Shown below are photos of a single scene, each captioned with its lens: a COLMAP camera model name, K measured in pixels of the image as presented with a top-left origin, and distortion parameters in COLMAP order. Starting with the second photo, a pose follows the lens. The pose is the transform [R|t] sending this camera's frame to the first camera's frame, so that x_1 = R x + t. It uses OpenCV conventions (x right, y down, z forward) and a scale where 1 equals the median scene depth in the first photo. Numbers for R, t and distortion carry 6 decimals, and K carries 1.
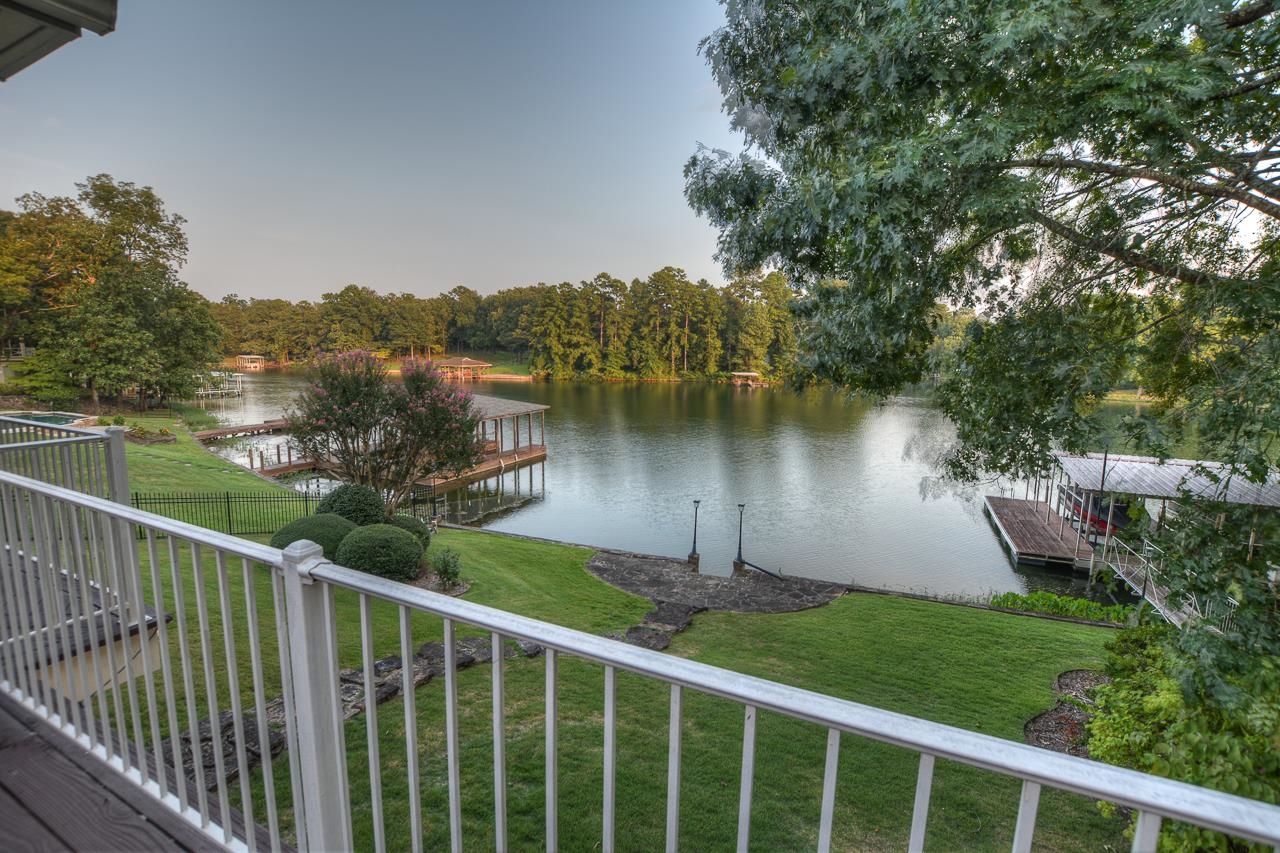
lens RADIAL K [[566.1, 0, 638.5], [0, 566.1, 424.5], [0, 0, 1]] dist [-0.034790, 0.004924]
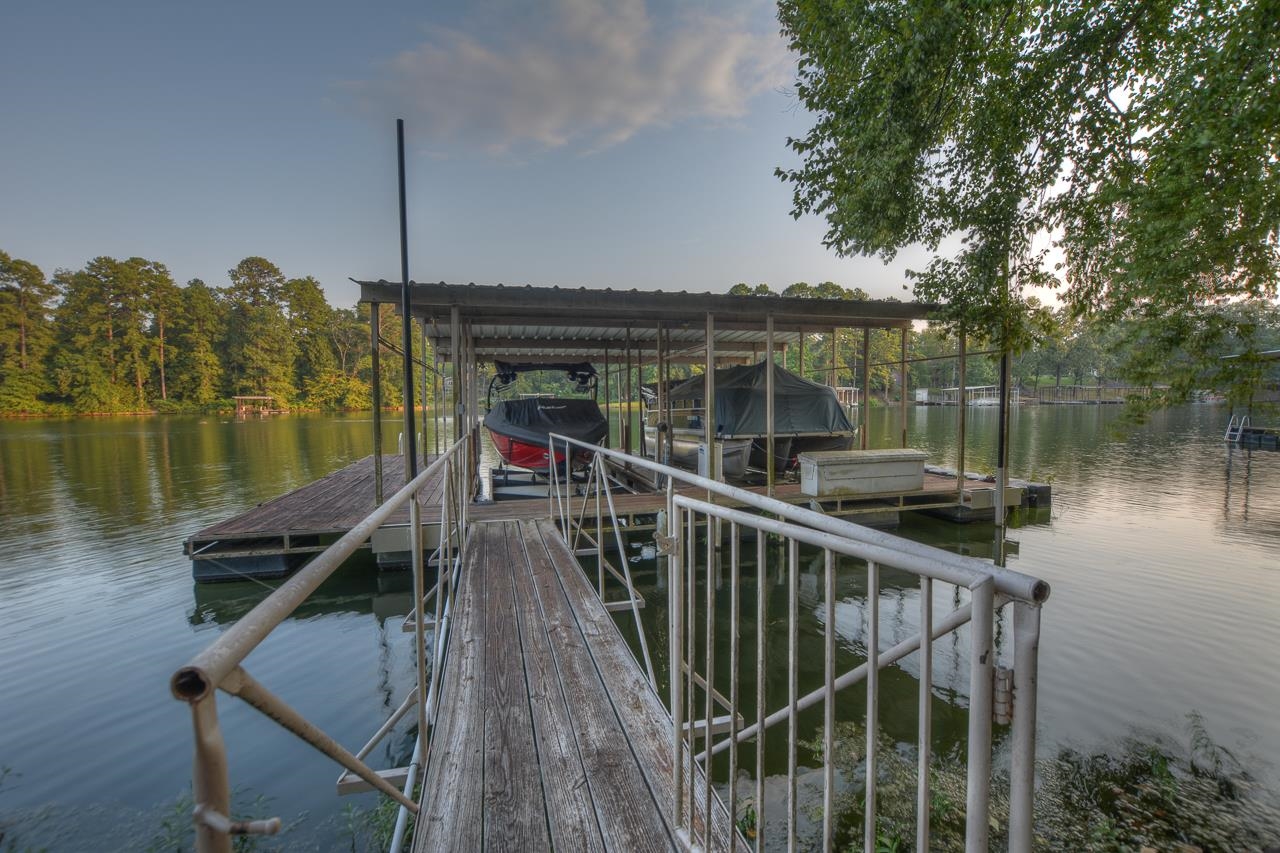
lens RADIAL K [[566.1, 0, 638.5], [0, 566.1, 424.5], [0, 0, 1]] dist [-0.034790, 0.004924]
pose [[0.776881, -0.050419, 0.627625, 0.111069], [0.104435, 0.993300, -0.049476, 0.033374], [-0.620926, 0.103983, 0.776942, 0.102708]]
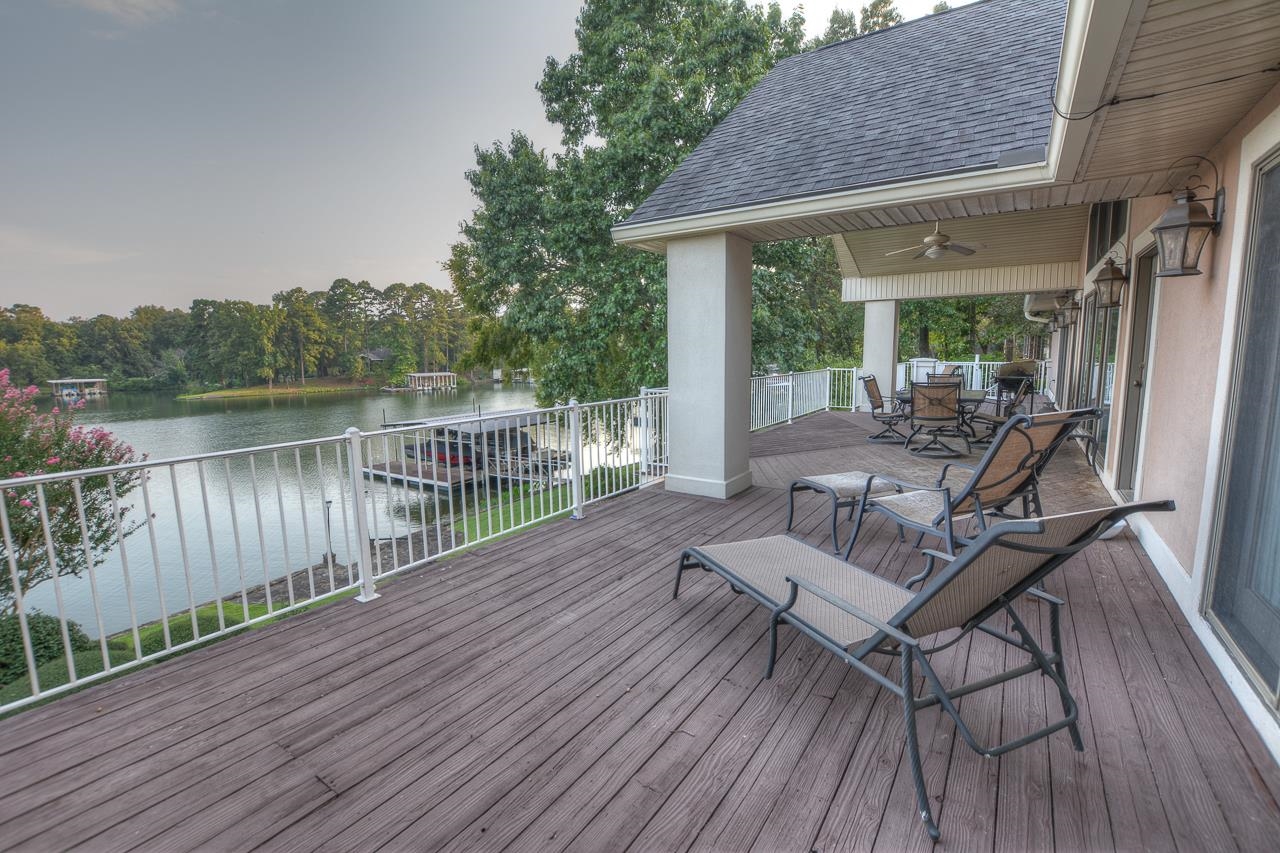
lens RADIAL K [[566.1, 0, 638.5], [0, 566.1, 424.5], [0, 0, 1]] dist [-0.034790, 0.004924]
pose [[0.146577, -0.143032, 0.978804, -0.116626], [0.147378, 0.981605, 0.121372, -0.006684], [-0.978159, 0.126464, 0.164960, 0.035670]]
